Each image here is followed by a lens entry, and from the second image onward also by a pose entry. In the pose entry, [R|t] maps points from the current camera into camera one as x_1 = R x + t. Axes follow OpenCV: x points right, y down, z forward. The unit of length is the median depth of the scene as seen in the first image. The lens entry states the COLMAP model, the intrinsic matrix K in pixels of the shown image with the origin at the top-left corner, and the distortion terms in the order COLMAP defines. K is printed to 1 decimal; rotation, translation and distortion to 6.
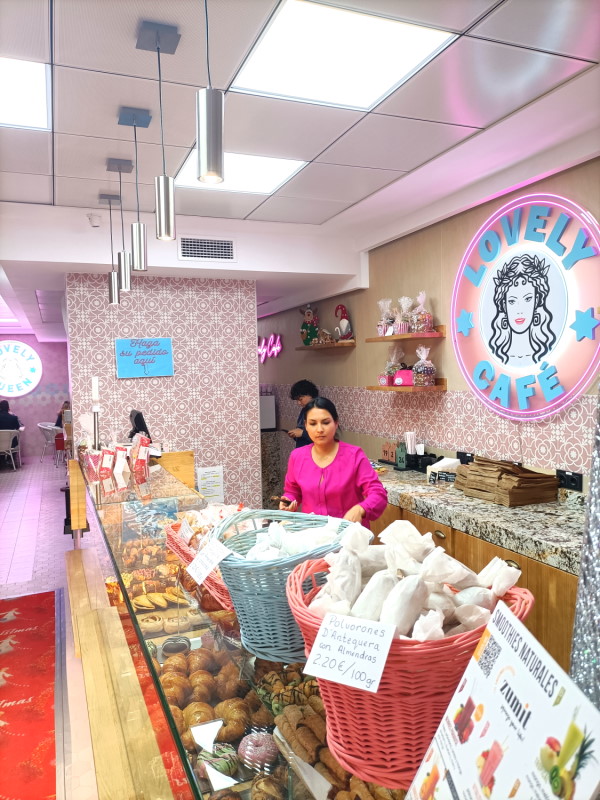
lens RADIAL K [[598.1, 0, 300.0], [0, 598.1, 400.0], [0, 0, 1]] dist [0.006282, 0.002425]
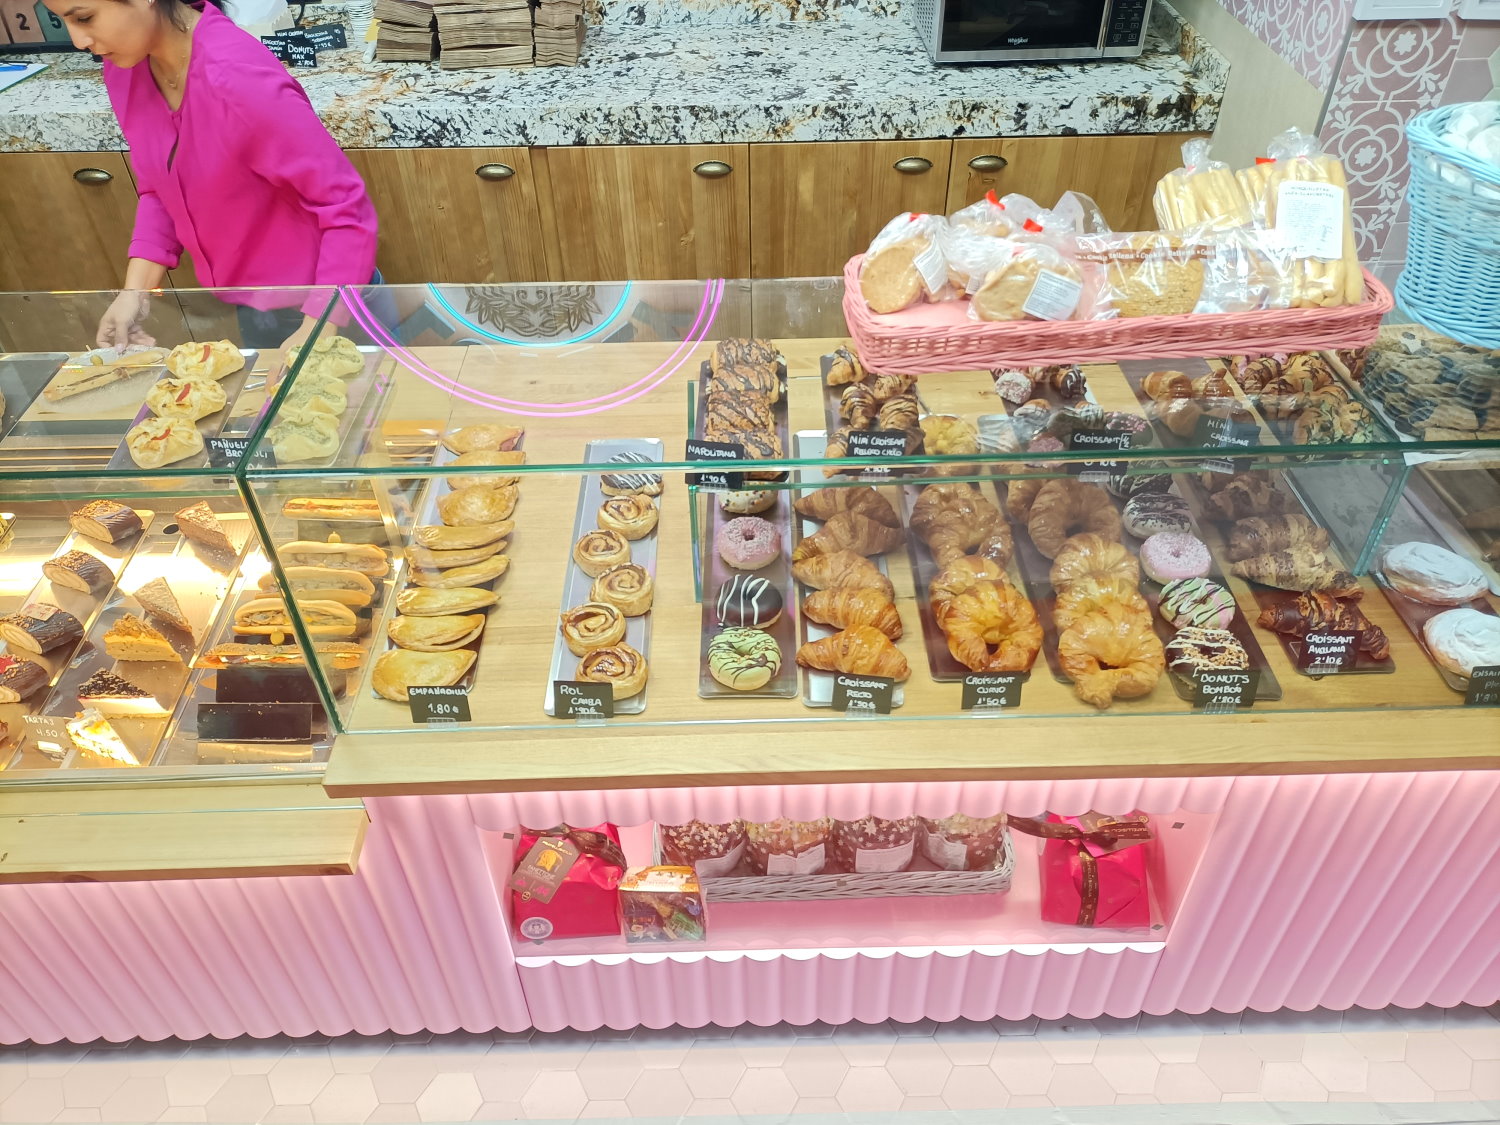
lens RADIAL K [[1121.5, 0, 750.0], [0, 1121.5, 562.5], [0, 0, 1]] dist [0.006282, 0.002425]
pose [[0.367622, -0.593189, 0.716227, -0.533502], [0.052243, 0.782113, 0.620942, -0.070340], [-0.928507, -0.190854, 0.318512, 0.538404]]
